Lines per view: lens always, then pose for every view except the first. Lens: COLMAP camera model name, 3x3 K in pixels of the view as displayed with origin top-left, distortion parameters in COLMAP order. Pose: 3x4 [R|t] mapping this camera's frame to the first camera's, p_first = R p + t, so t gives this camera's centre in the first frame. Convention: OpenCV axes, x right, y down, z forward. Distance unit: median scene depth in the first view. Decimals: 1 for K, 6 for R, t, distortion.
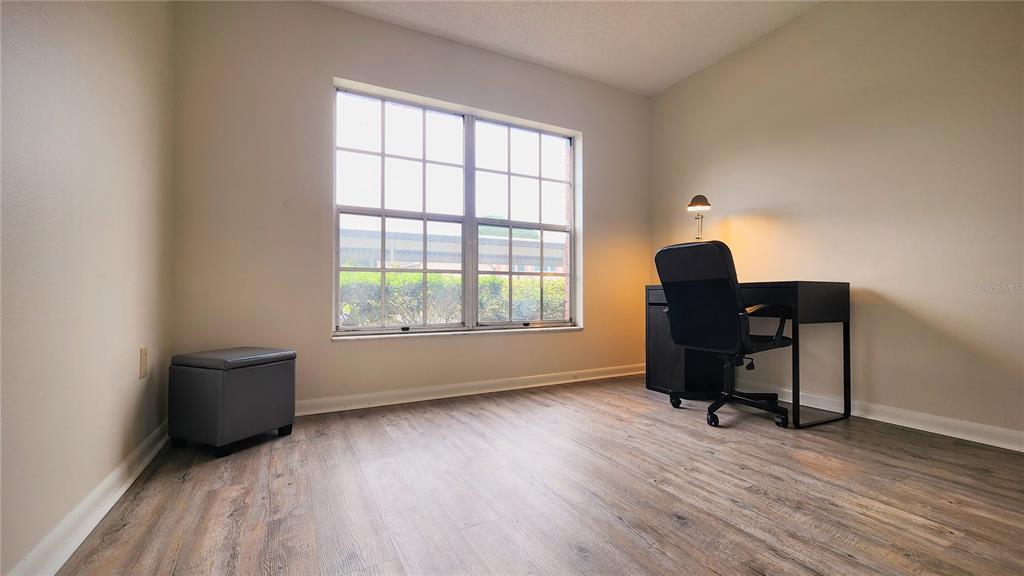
lens RADIAL K [[422.4, 0, 513.4], [0, 422.4, 288.3], [0, 0, 1]] dist [0.002427, 0.000924]
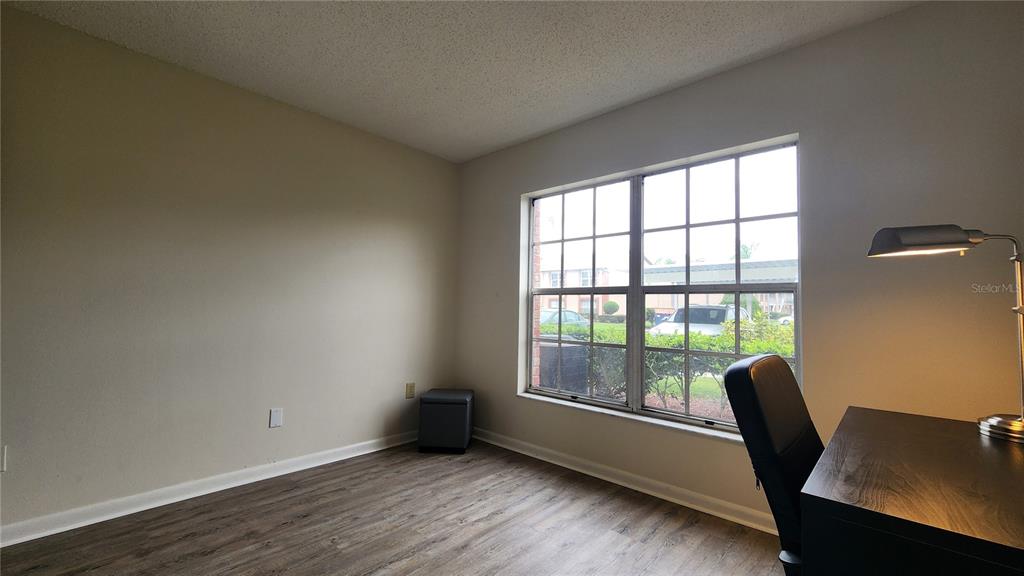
lens RADIAL K [[422.4, 0, 511.9], [0, 422.4, 289.7], [0, 0, 1]] dist [0.002427, 0.000924]
pose [[0.333550, -0.037656, -0.941980, 0.831825], [-0.003030, 0.999154, -0.041014, -0.154590], [0.942728, 0.016534, 0.333154, 0.561824]]
